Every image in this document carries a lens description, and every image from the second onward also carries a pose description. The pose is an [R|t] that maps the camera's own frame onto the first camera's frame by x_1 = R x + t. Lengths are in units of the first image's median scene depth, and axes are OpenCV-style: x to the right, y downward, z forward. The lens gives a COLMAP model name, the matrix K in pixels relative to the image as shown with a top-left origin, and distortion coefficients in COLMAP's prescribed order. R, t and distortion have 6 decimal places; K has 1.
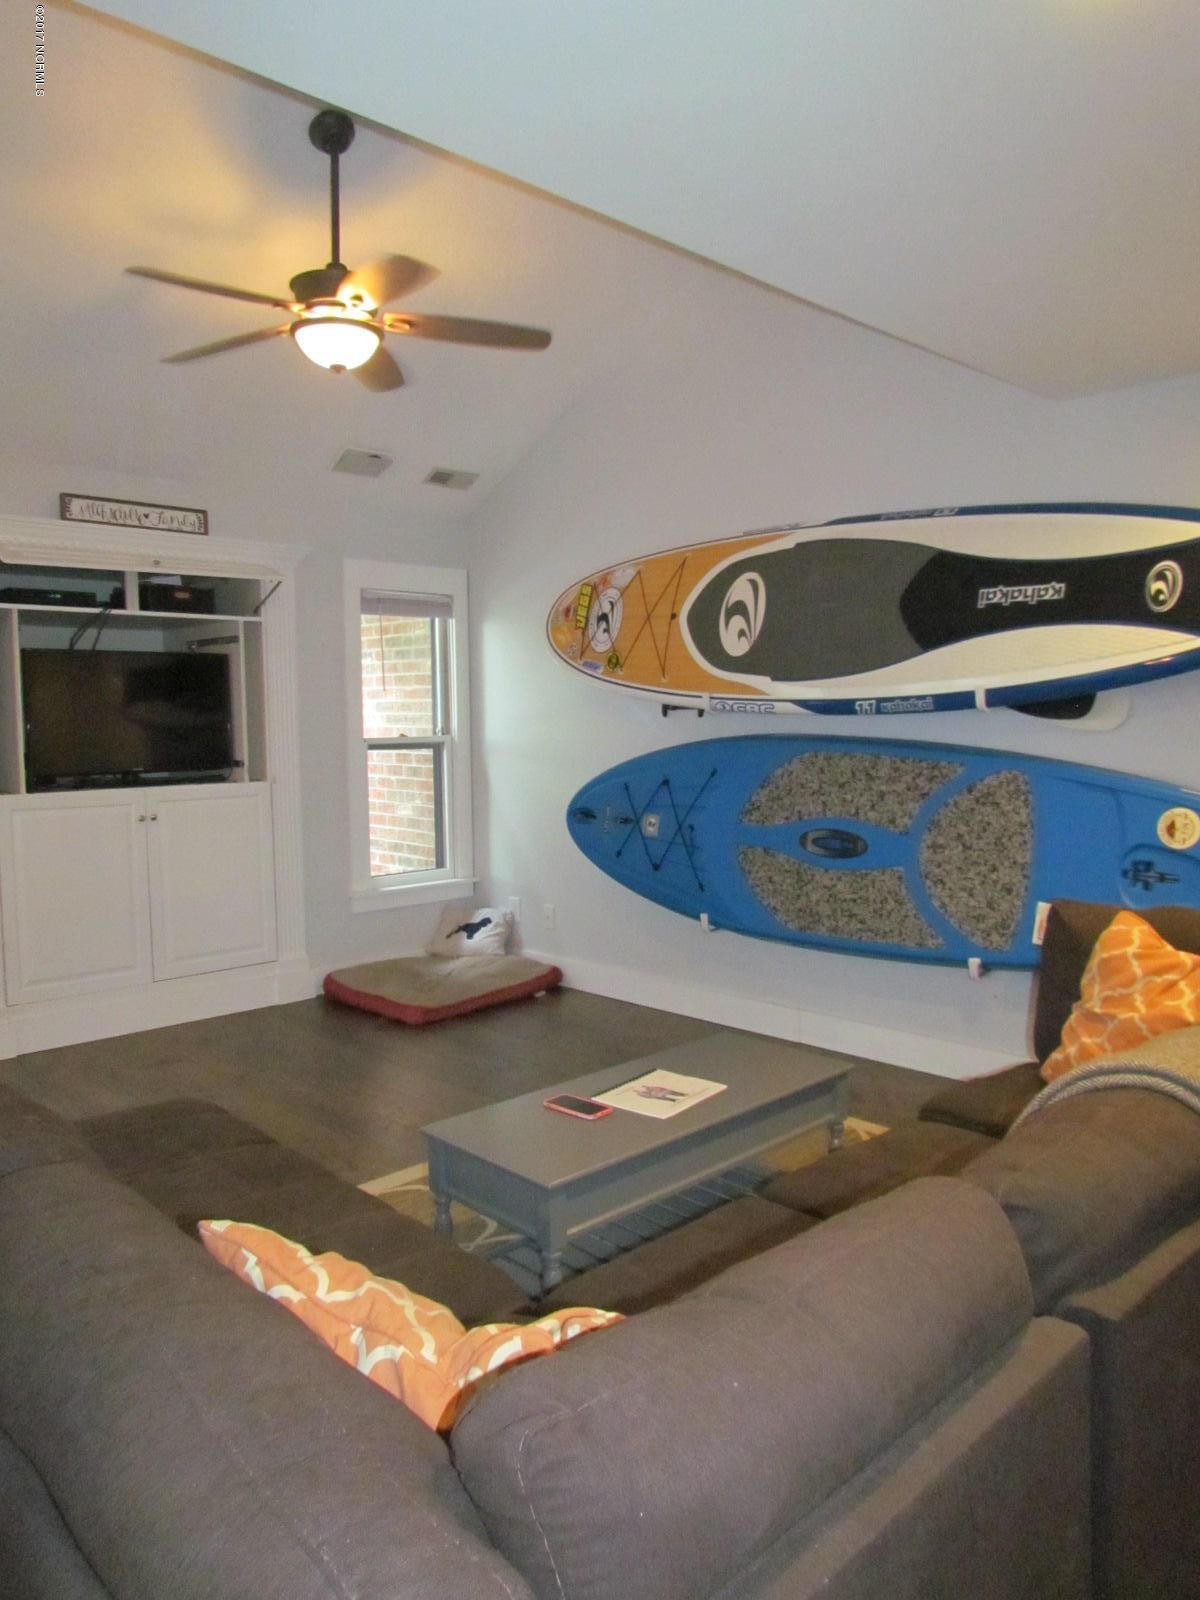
lens RADIAL K [[1141.5, 0, 593.7], [0, 1141.5, 811.6], [0, 0, 1]] dist [-0.022384, 0.010245]
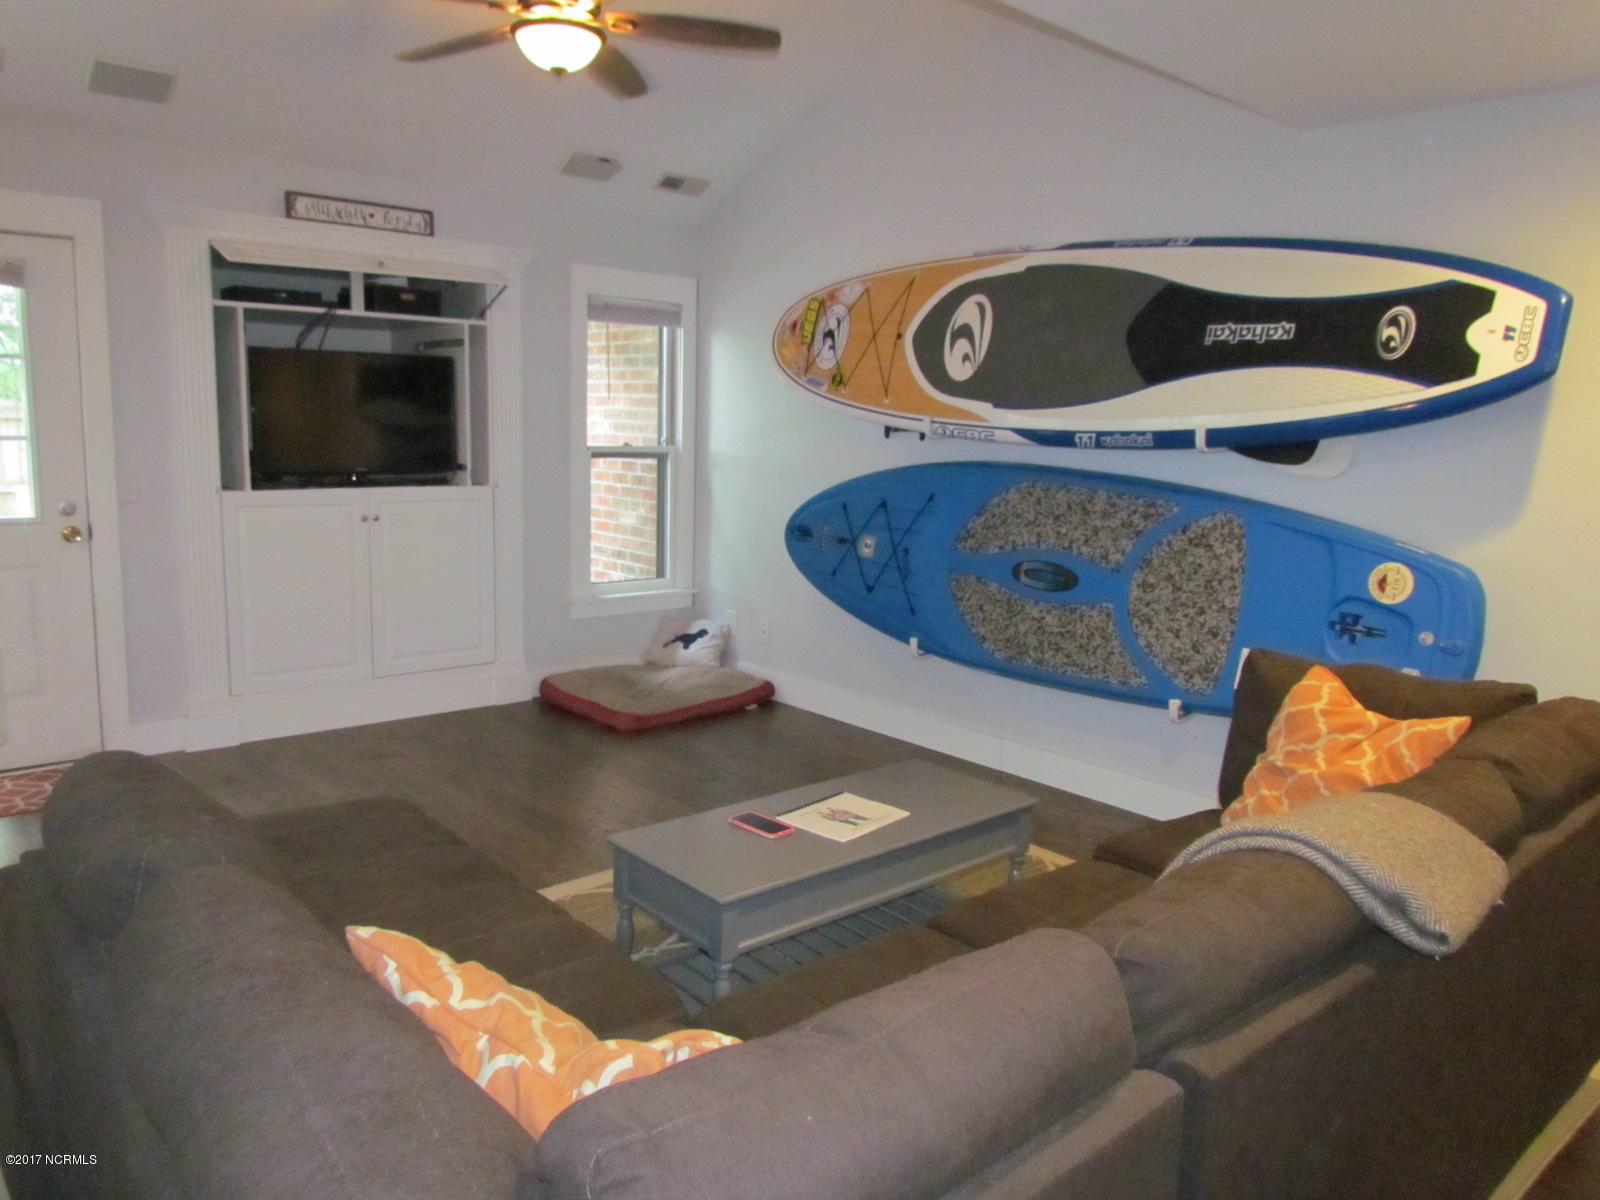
lens RADIAL K [[1141.5, 0, 789.9], [0, 1141.5, 617.3], [0, 0, 1]] dist [-0.022384, 0.010245]
pose [[0.997435, 0.051889, -0.049298, 0.037829], [-0.047221, 0.994680, 0.091557, -0.016383], [0.053786, -0.088995, 0.994579, -0.004516]]
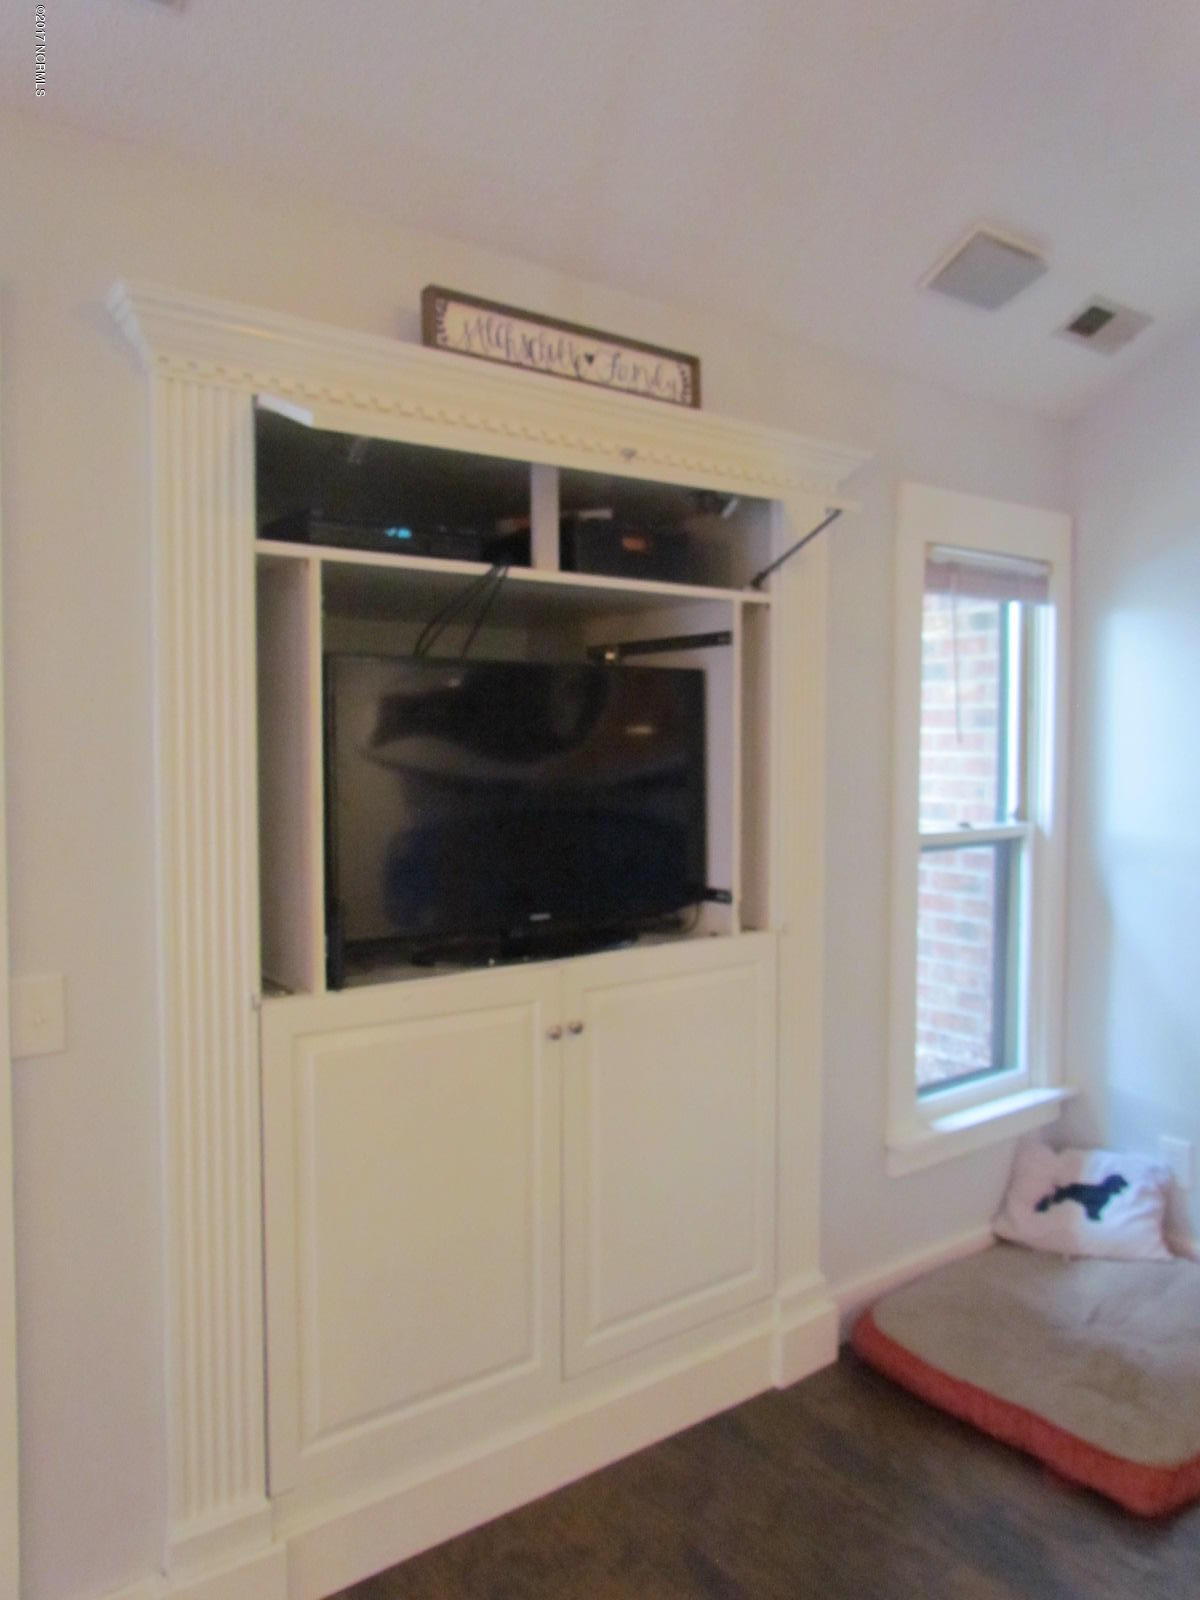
lens RADIAL K [[1141.5, 0, 600.4], [0, 1141.5, 800.1], [0, 0, 1]] dist [-0.022384, 0.010245]
pose [[0.991889, 0.011624, -0.126572, -0.309095], [-0.015695, 0.999390, -0.031213, -0.068358], [0.126132, 0.032946, 0.991466, 0.526722]]
